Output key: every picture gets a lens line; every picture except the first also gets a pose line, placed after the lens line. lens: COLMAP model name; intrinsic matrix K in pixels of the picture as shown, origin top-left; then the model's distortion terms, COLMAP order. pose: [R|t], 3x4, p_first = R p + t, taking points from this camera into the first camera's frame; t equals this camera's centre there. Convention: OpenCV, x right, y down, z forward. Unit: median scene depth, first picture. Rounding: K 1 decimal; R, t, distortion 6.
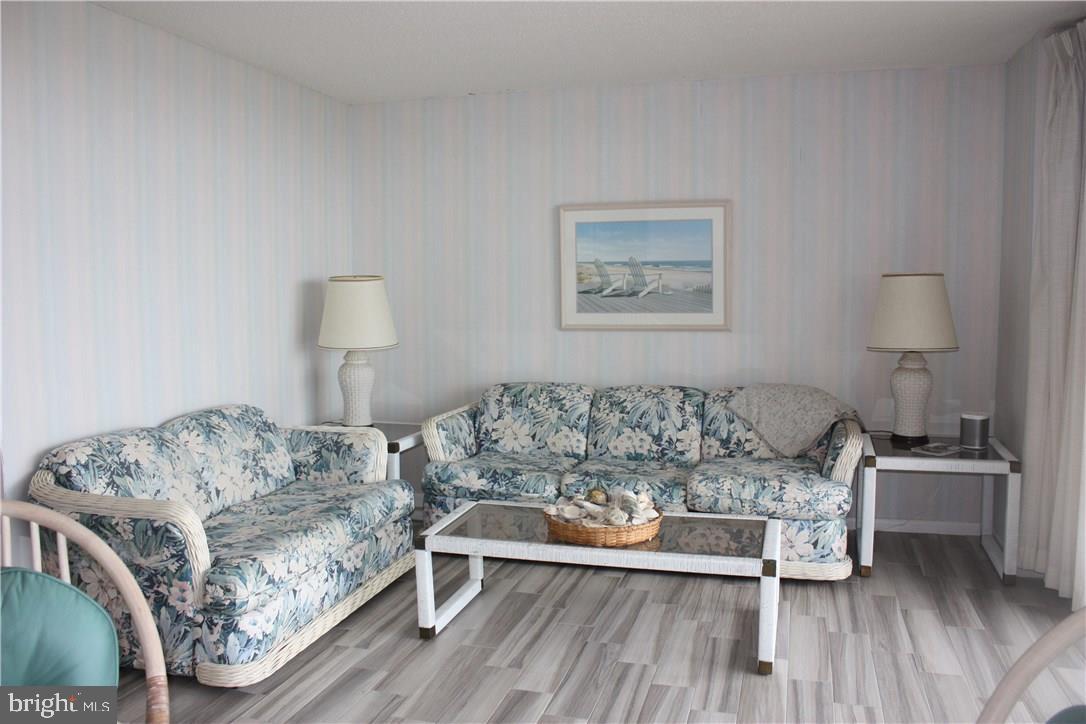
lens RADIAL K [[904.8, 0, 547.6], [0, 904.8, 346.0], [0, 0, 1]] dist [-0.173081, 0.155142]
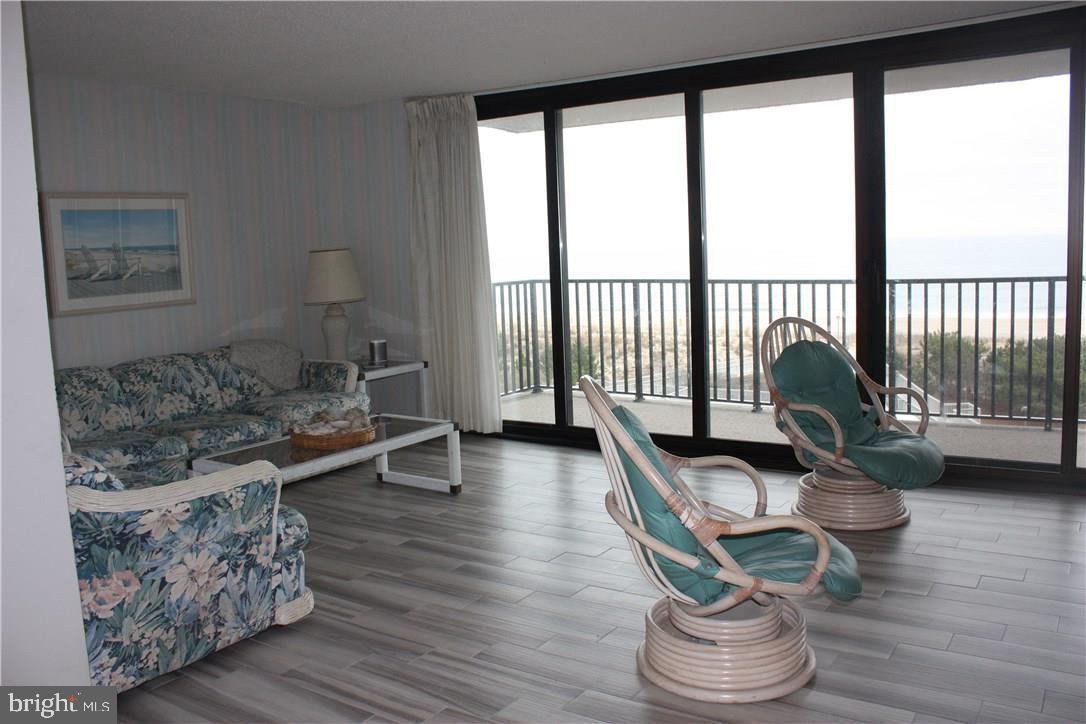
lens RADIAL K [[904.8, 0, 547.6], [0, 904.8, 346.0], [0, 0, 1]] dist [-0.173081, 0.155142]
pose [[0.312367, -0.110580, 0.943504, -1.034931], [0.109041, 0.990811, 0.080024, -0.005168], [-0.943683, 0.077884, 0.321554, 0.253952]]
